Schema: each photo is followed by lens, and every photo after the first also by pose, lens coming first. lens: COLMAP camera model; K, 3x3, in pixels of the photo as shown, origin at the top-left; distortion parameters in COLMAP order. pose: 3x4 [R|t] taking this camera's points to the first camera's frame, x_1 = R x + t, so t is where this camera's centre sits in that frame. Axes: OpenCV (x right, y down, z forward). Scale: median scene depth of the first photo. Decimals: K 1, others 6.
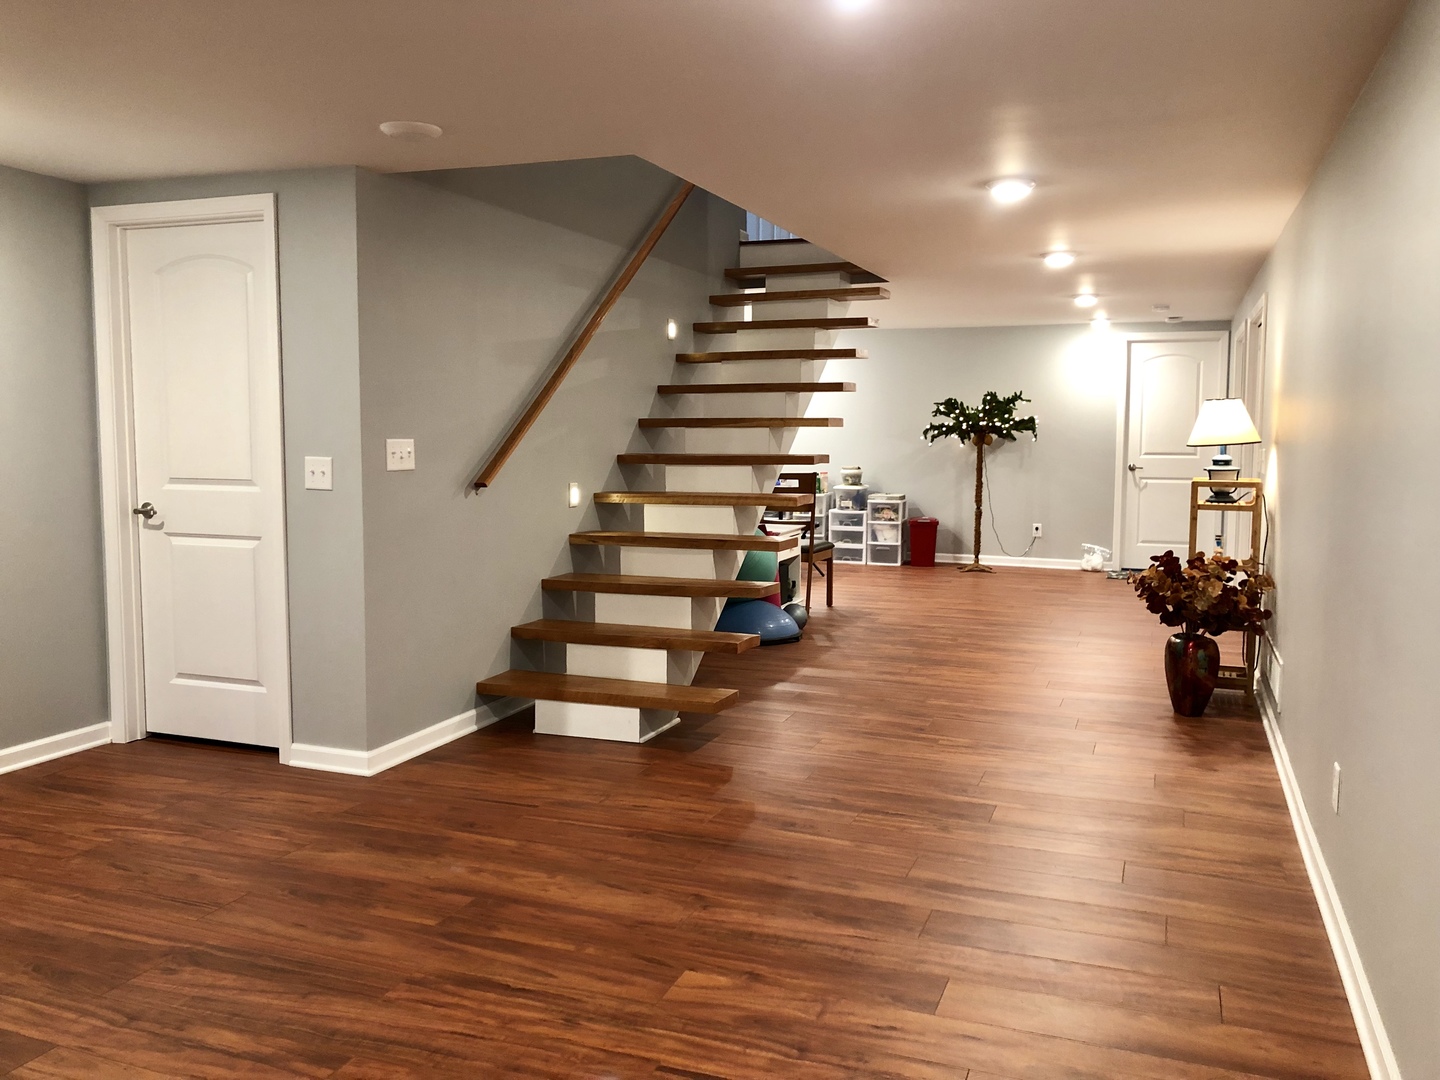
lens RADIAL K [[1174.3, 0, 720.0], [0, 1174.3, 540.0], [0, 0, 1]] dist [0.129907, -0.326346]
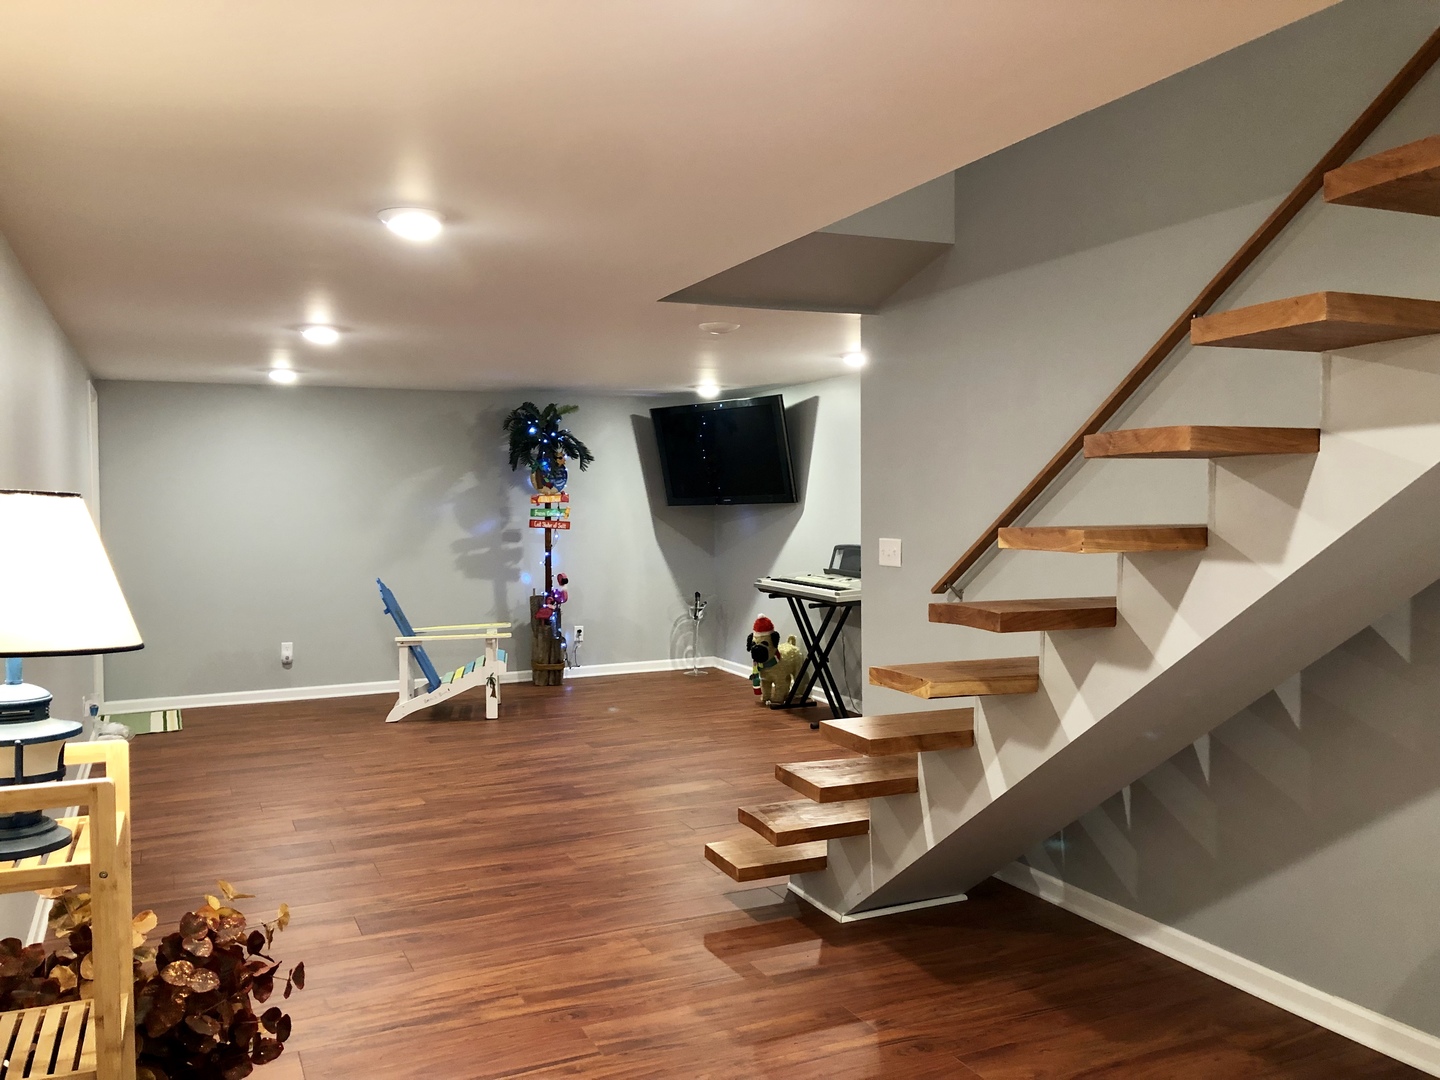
lens RADIAL K [[1174.3, 0, 720.0], [0, 1174.3, 540.0], [0, 0, 1]] dist [0.129907, -0.326346]
pose [[-0.696686, 0.019331, -0.717115, 0.794028], [-0.069209, 0.993163, 0.094010, -0.219974], [0.714030, 0.115126, -0.690585, 2.045418]]
